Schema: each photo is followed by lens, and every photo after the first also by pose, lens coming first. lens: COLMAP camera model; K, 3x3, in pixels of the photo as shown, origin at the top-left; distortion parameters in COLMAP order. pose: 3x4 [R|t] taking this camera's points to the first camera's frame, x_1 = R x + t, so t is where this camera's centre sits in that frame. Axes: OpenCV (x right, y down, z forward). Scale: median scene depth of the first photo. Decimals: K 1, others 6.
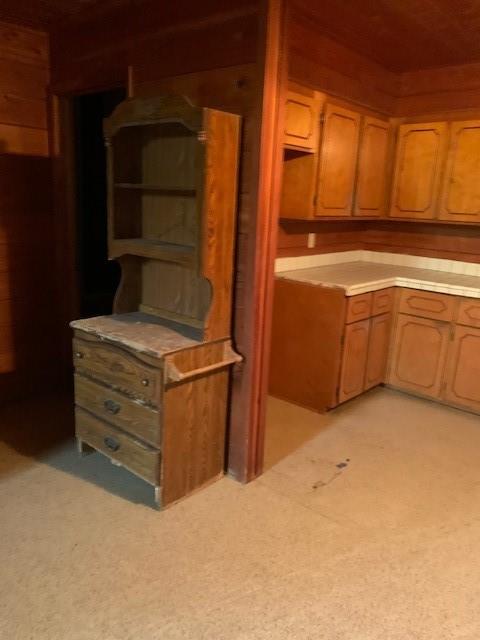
lens RADIAL K [[499.3, 0, 240.0], [0, 499.3, 319.8], [0, 0, 1]] dist [0.030793, -0.038651]
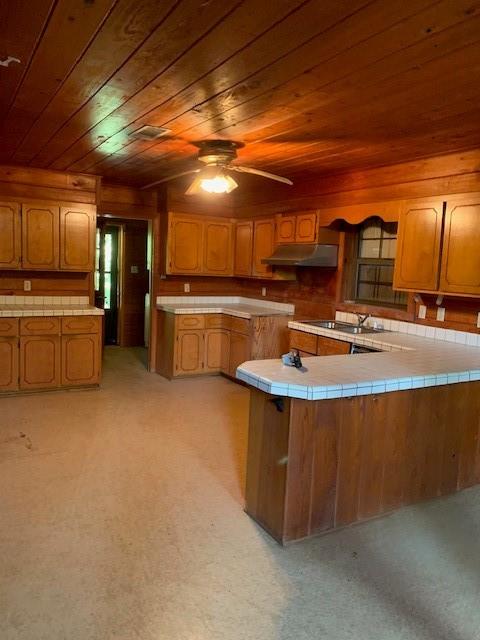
lens RADIAL K [[499.3, 0, 240.8], [0, 499.3, 319.1], [0, 0, 1]] dist [0.030793, -0.038651]
pose [[0.323738, -0.137162, 0.936152, -0.739835], [0.197641, 0.977412, 0.074859, -0.022797], [-0.925274, 0.160788, 0.343534, -0.122118]]
